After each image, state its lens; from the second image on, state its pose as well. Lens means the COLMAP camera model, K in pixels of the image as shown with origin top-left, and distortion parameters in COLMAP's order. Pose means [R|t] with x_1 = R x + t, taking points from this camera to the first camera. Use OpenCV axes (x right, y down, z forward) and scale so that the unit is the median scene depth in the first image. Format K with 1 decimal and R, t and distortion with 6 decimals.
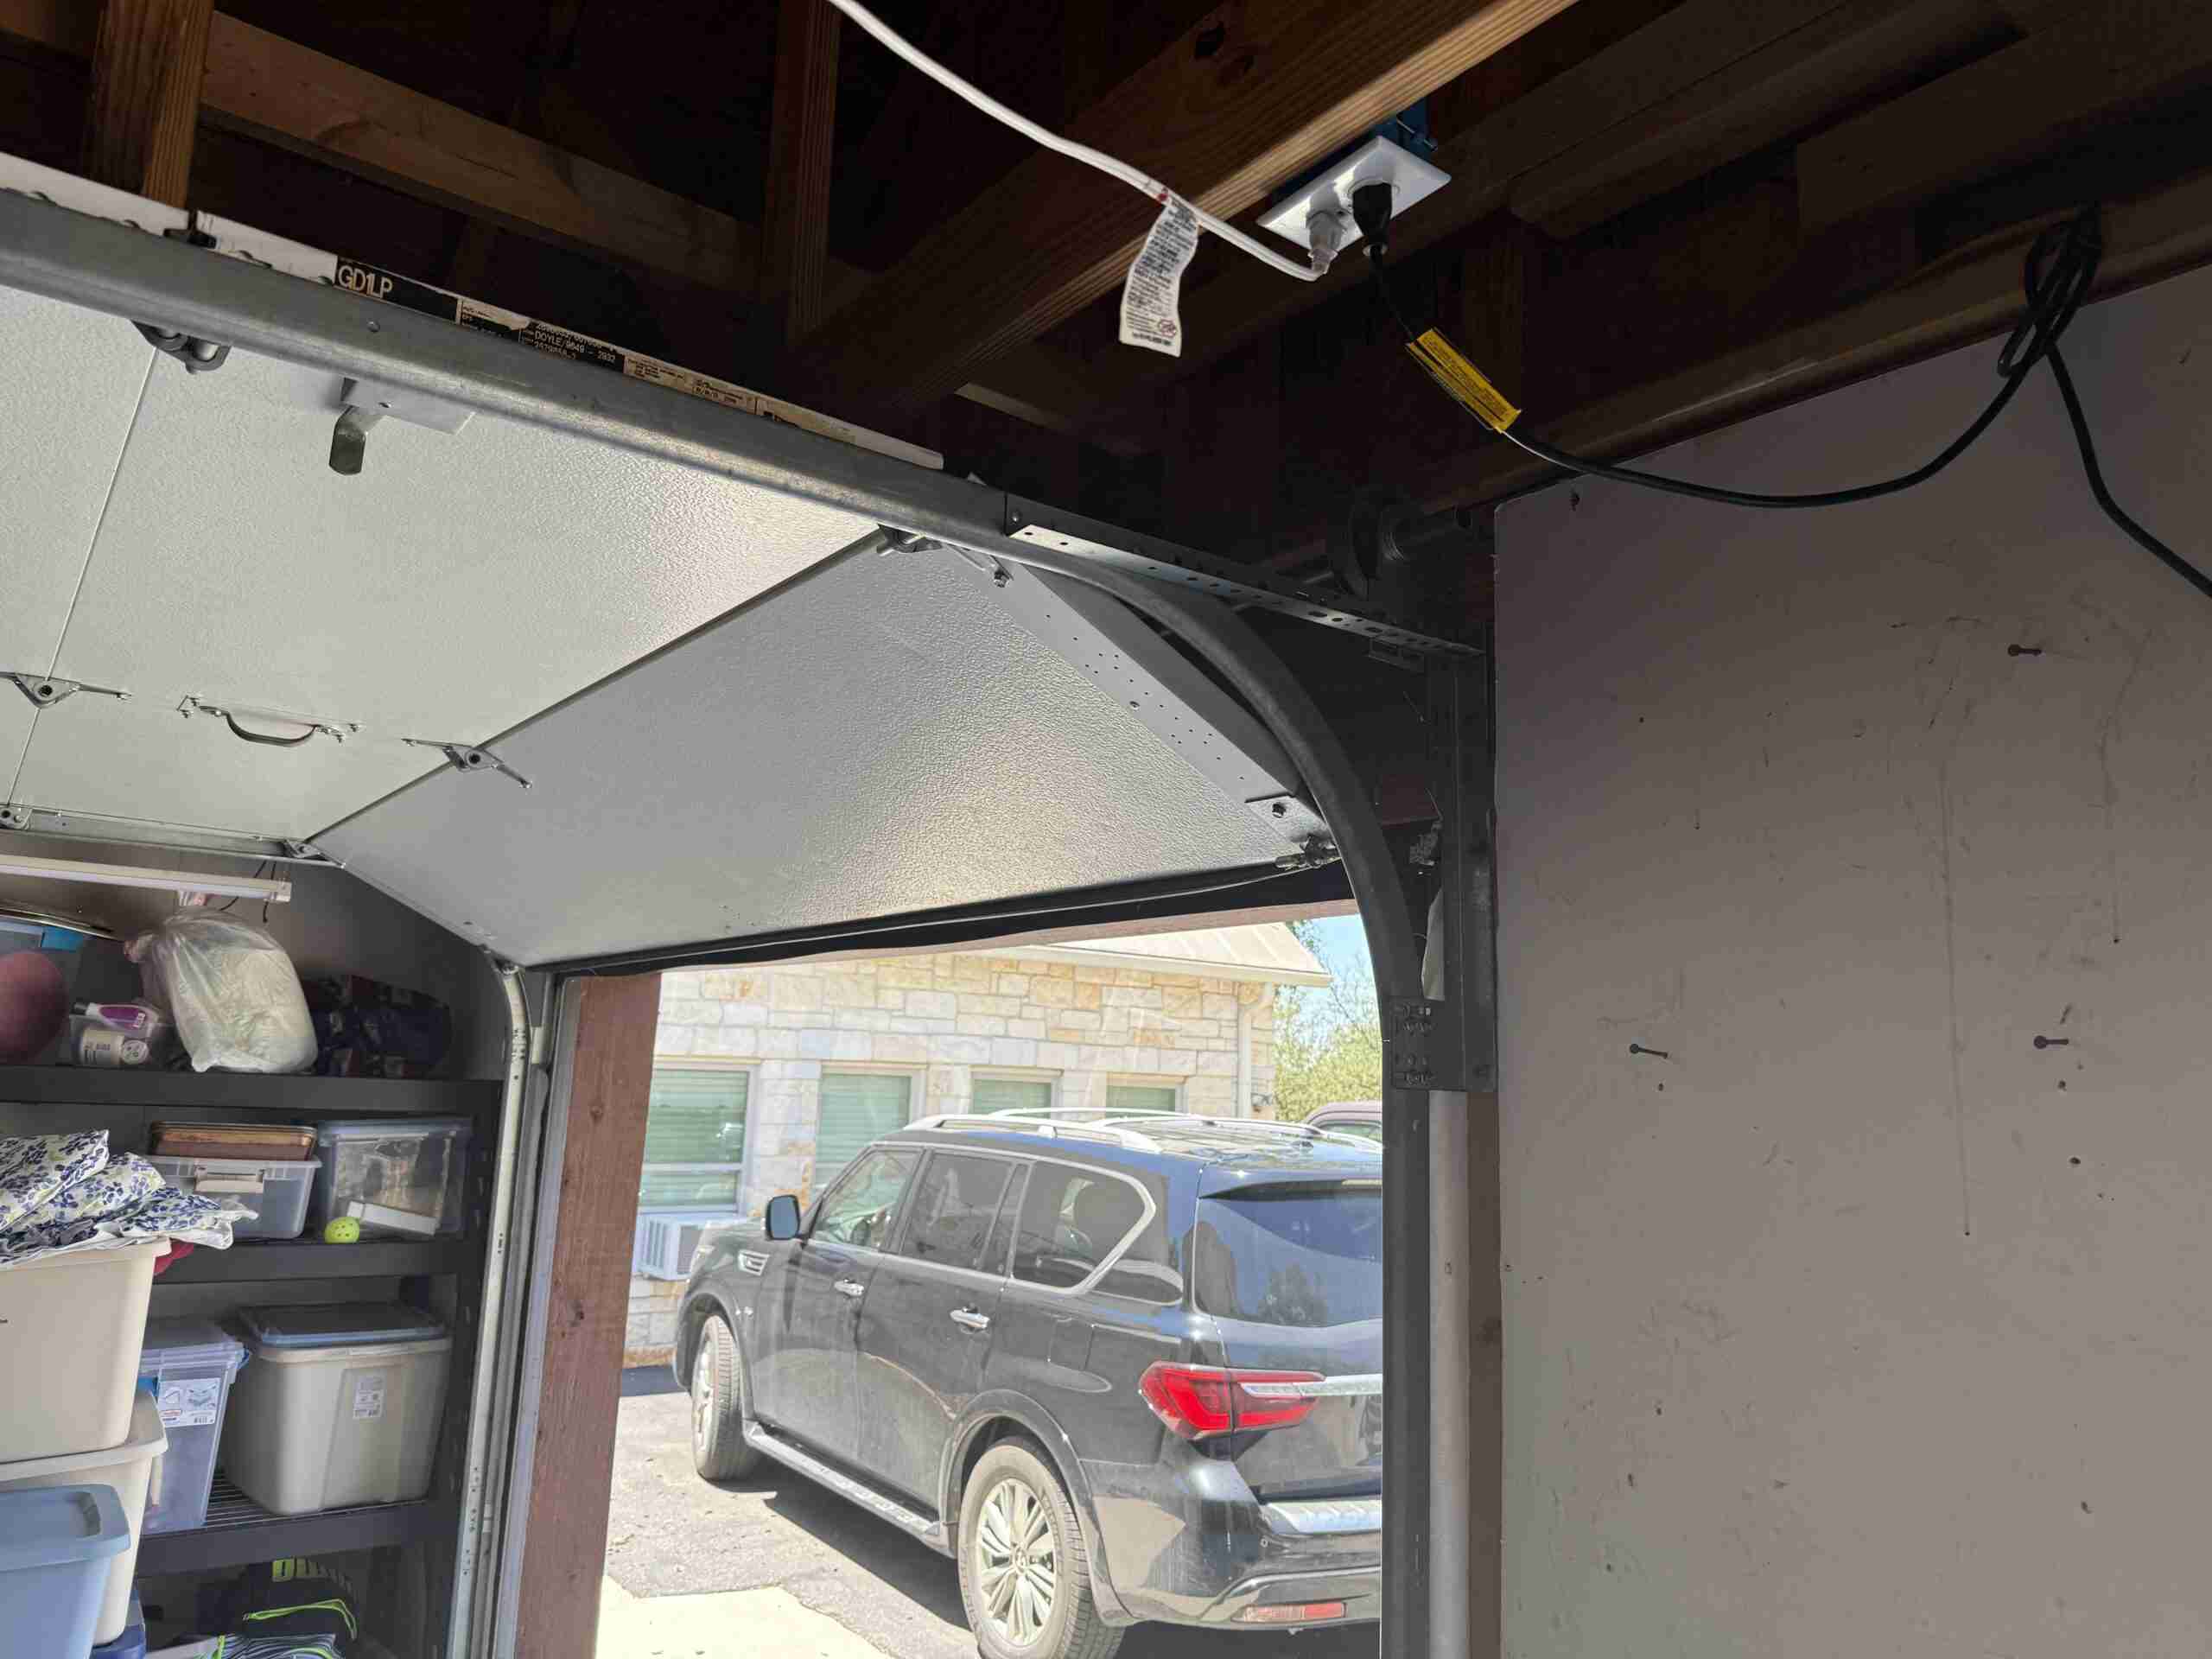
lens RADIAL K [[1577.0, 0, 1106.0], [0, 1577.0, 829.5], [0, 0, 1]] dist [0.050479, -0.004654]
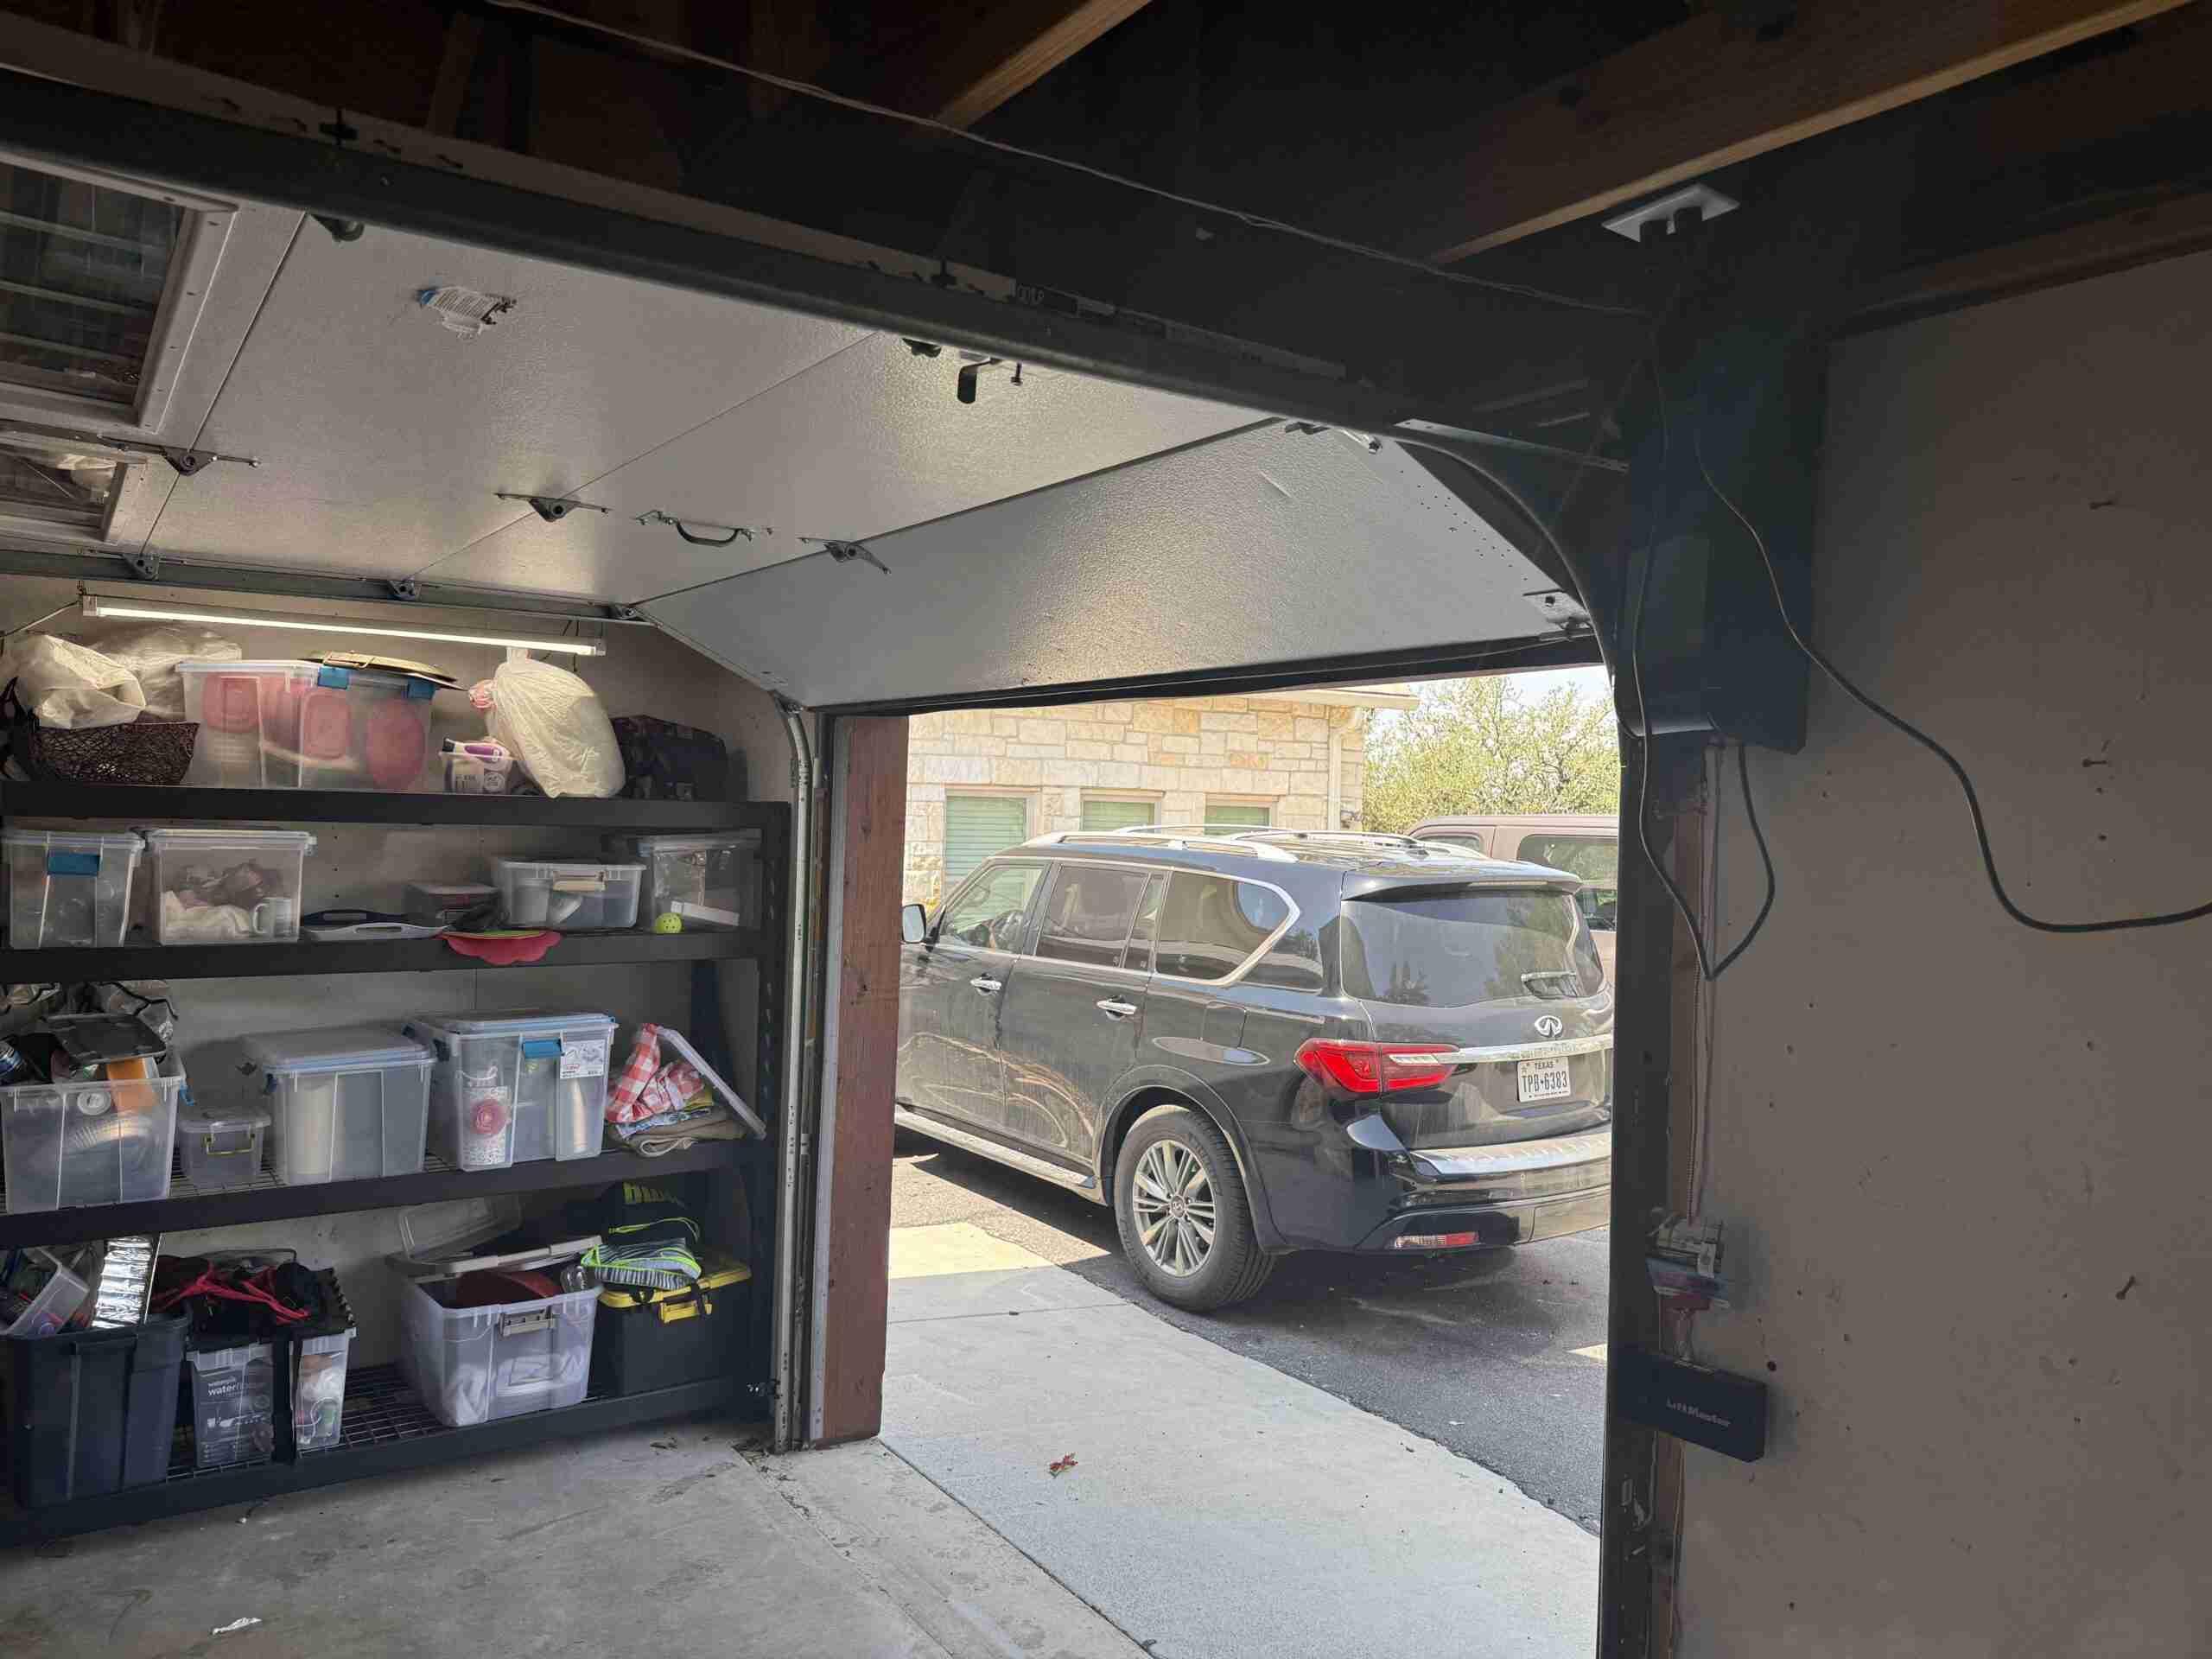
lens RADIAL K [[1528.0, 0, 1098.9], [0, 1528.0, 727.5], [0, 0, 1]] dist [0.042480, -0.001724]
pose [[0.998556, -0.010731, -0.052646, -0.064996], [0.016443, 0.993874, 0.109291, -0.017021], [0.051150, -0.109999, 0.992615, -0.108393]]
